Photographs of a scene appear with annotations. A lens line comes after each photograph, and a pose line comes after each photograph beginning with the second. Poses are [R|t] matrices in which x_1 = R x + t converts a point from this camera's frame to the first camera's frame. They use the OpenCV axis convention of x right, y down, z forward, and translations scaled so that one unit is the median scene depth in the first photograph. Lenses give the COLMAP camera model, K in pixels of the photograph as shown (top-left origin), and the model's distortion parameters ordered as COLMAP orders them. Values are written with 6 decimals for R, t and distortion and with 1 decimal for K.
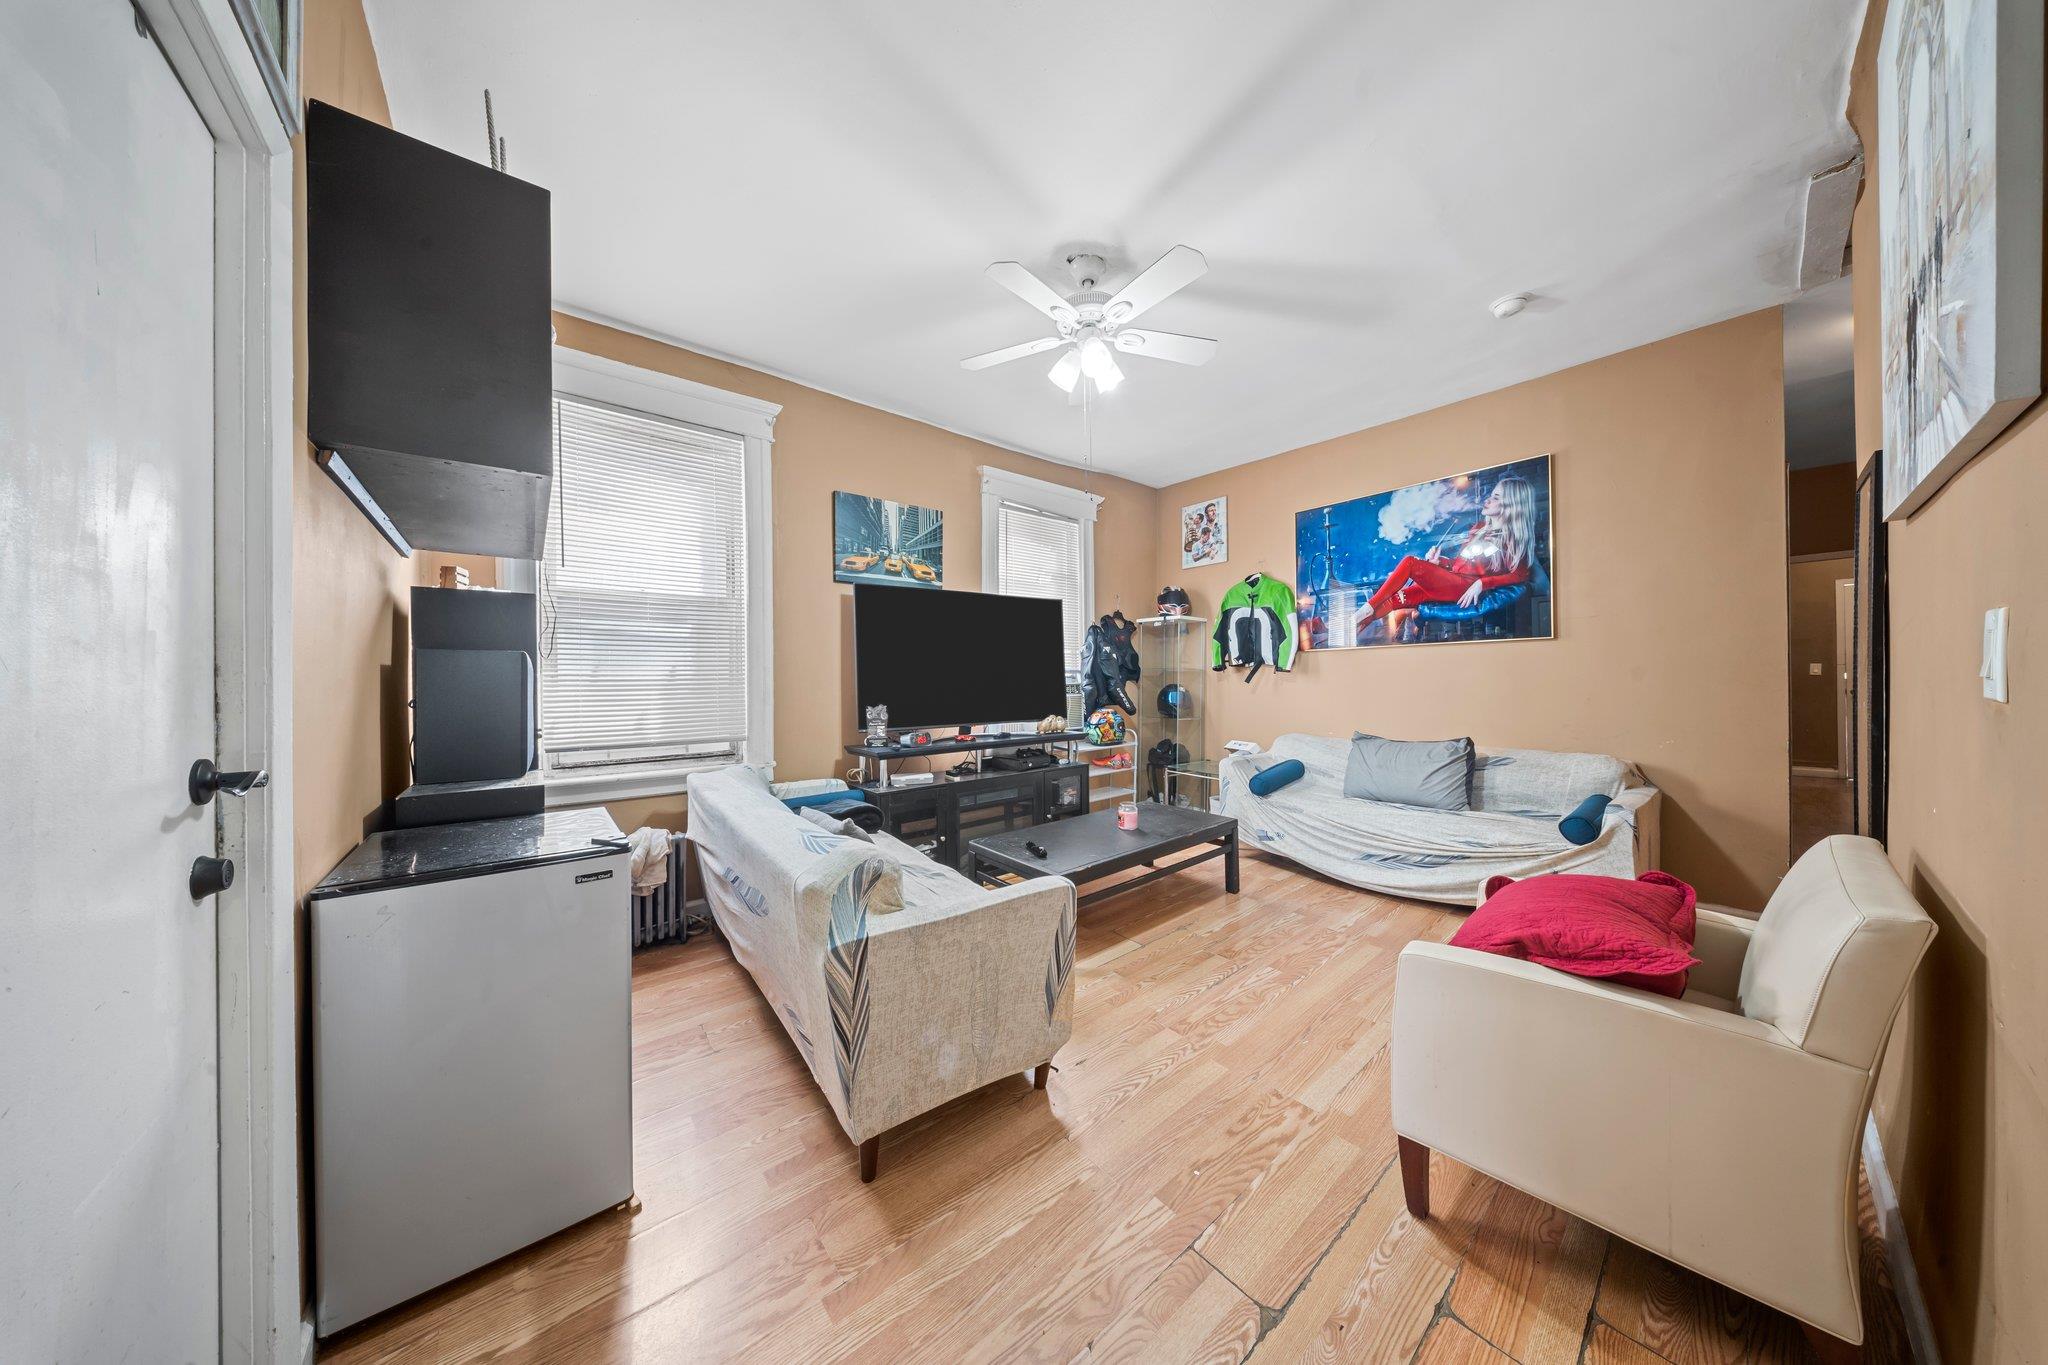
lens RADIAL K [[605.0, 0, 1030.2], [0, 605.0, 686.9], [0, 0, 1]] dist [-0.003079, -0.001232]
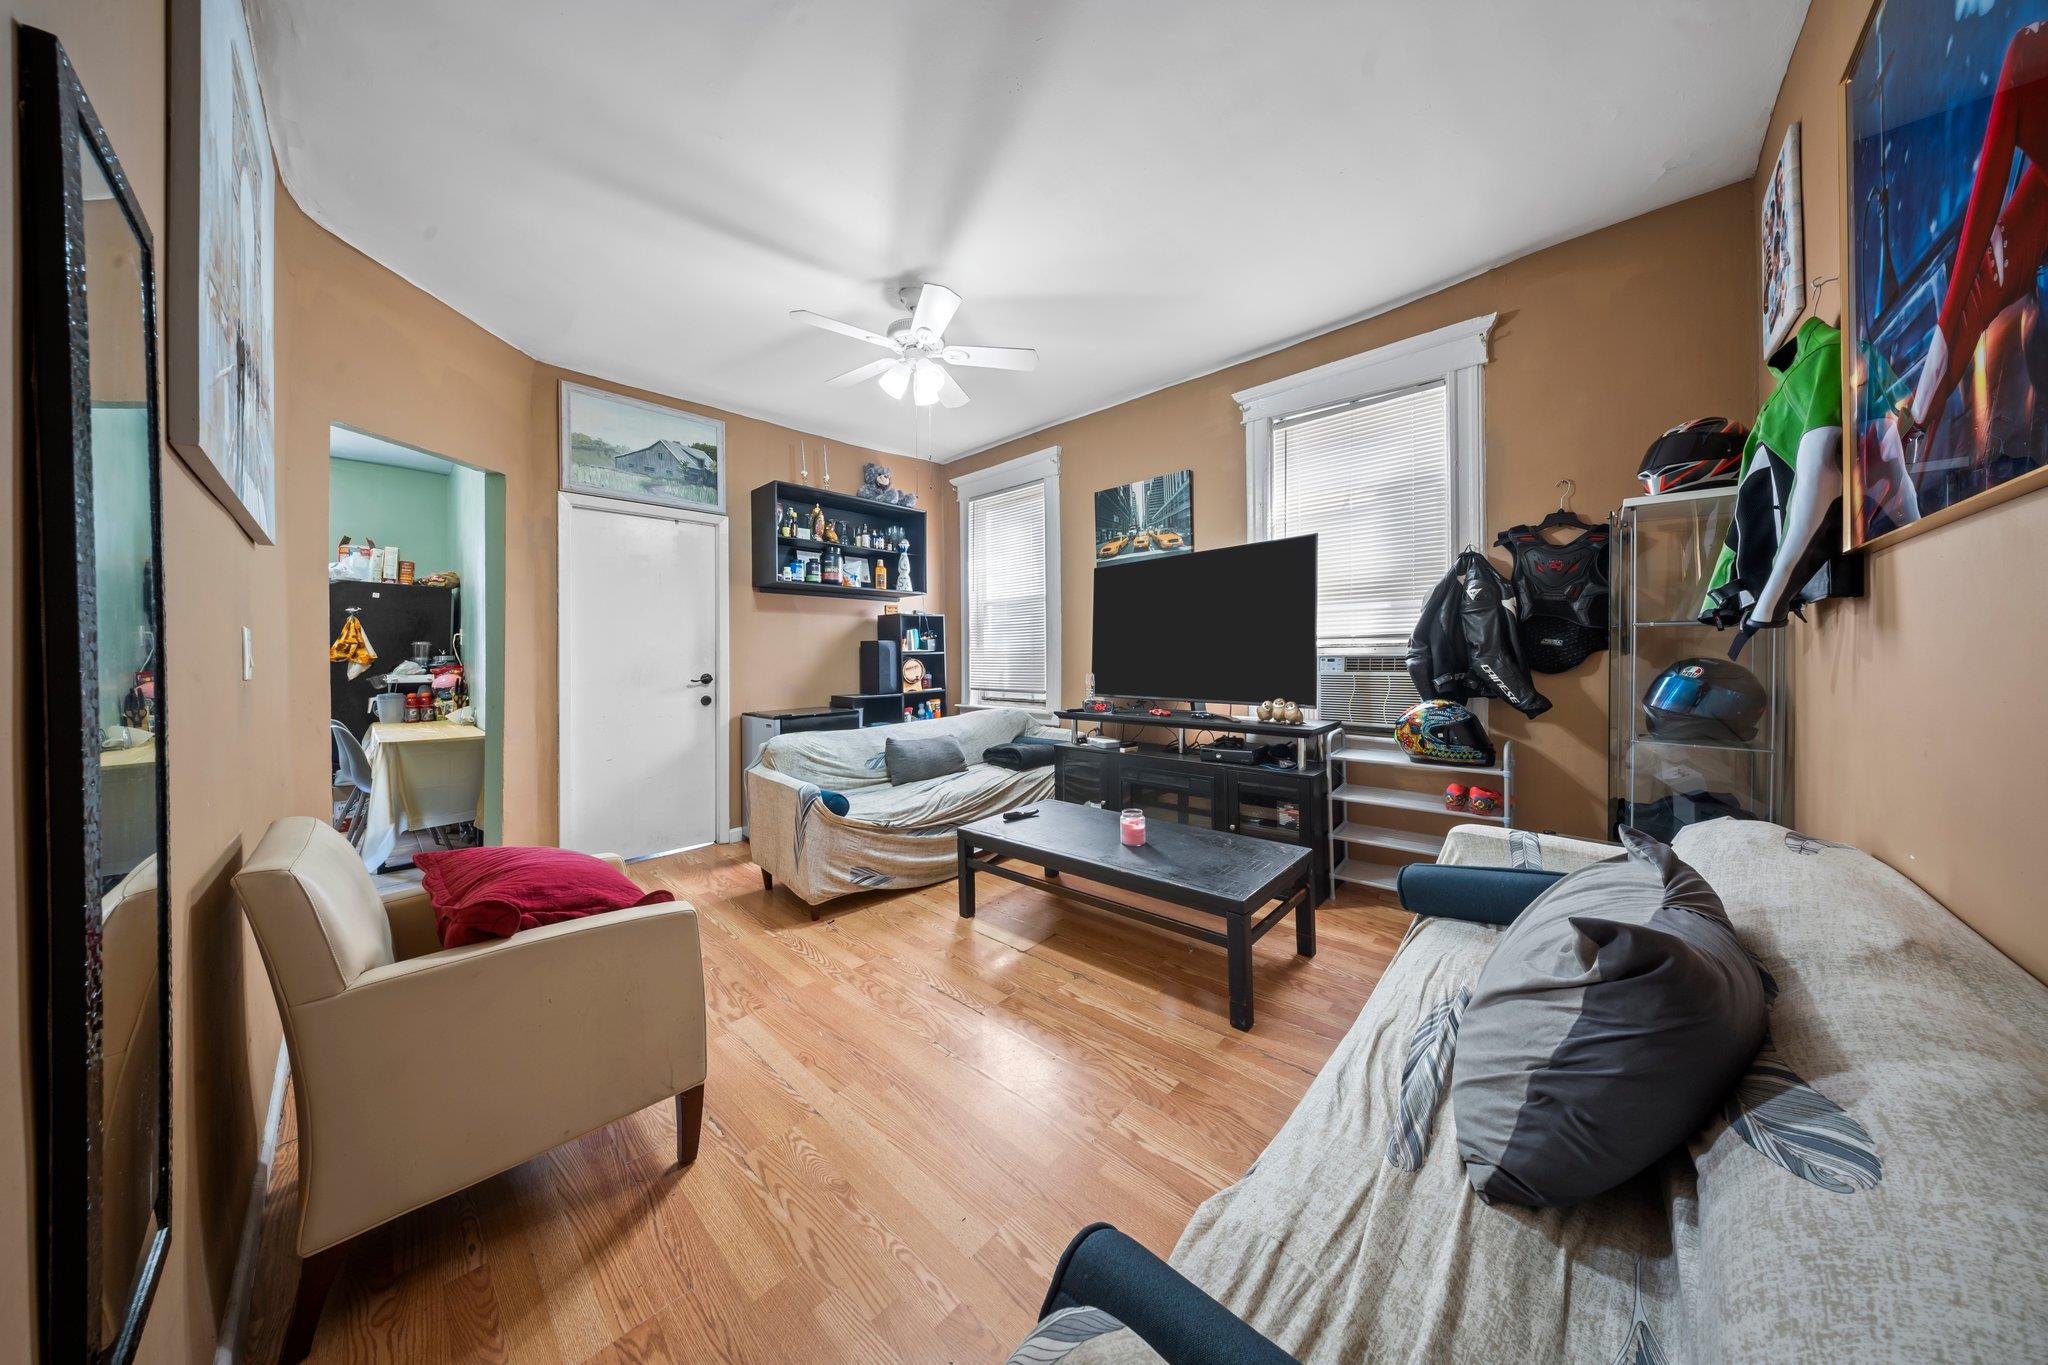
lens RADIAL K [[605.0, 0, 1021.2], [0, 605.0, 662.2], [0, 0, 1]] dist [-0.003079, -0.001232]
pose [[0.122931, 0.018427, -0.992244, 0.786238], [-0.000218, 0.999828, 0.018541, -0.011432], [0.992415, -0.002063, 0.122914, 0.656265]]
